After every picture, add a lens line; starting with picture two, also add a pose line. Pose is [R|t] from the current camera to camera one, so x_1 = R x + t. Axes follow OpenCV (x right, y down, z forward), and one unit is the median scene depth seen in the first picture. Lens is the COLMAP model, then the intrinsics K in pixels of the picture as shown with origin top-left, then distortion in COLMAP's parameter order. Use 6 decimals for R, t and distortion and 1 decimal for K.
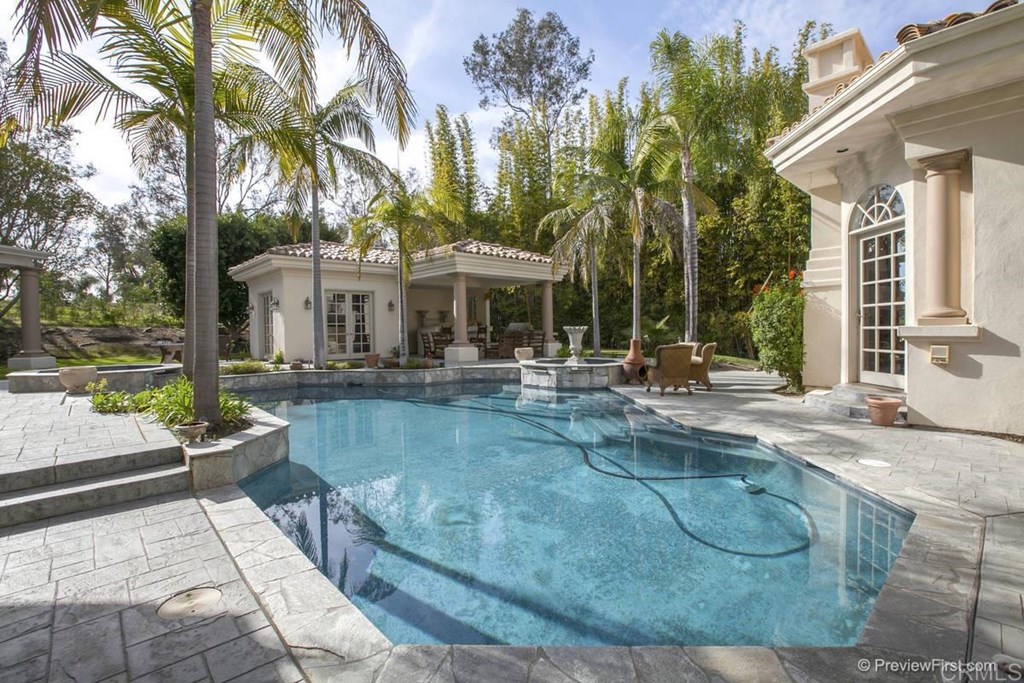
lens RADIAL K [[464.5, 0, 514.2], [0, 464.5, 333.6], [0, 0, 1]] dist [-0.068706, 0.031187]
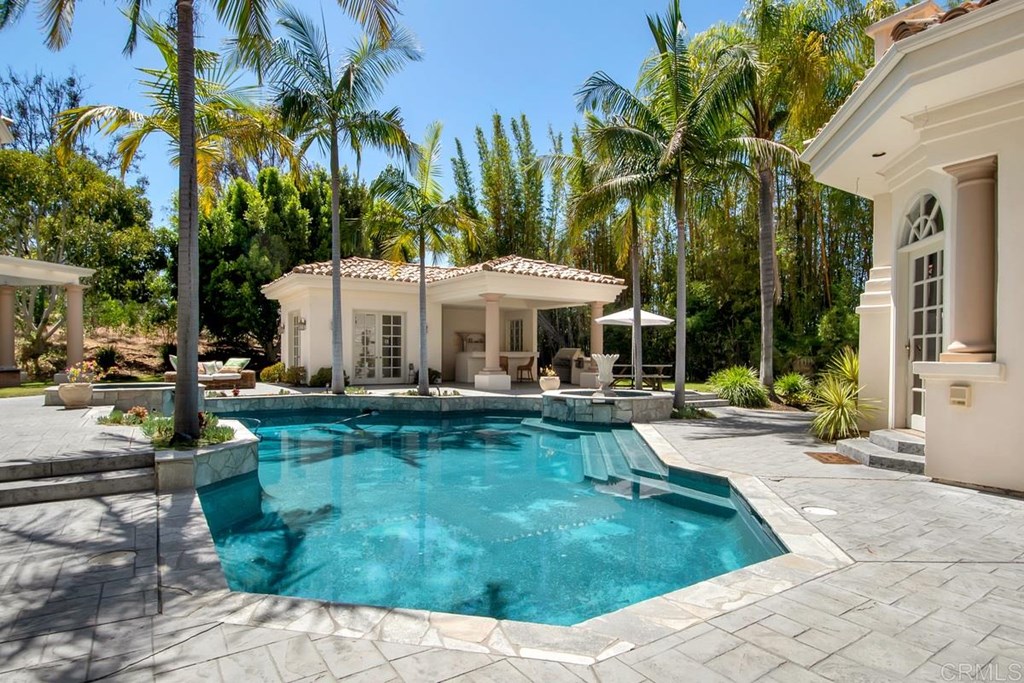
lens RADIAL K [[549.7, 0, 512.0], [0, 549.7, 341.5], [0, 0, 1]] dist [-0.001269, -0.000452]
pose [[0.985975, 0.017059, -0.166019, 0.109246], [-0.022848, 0.999193, -0.033025, -0.000858], [0.165321, 0.036355, 0.985569, -0.065355]]
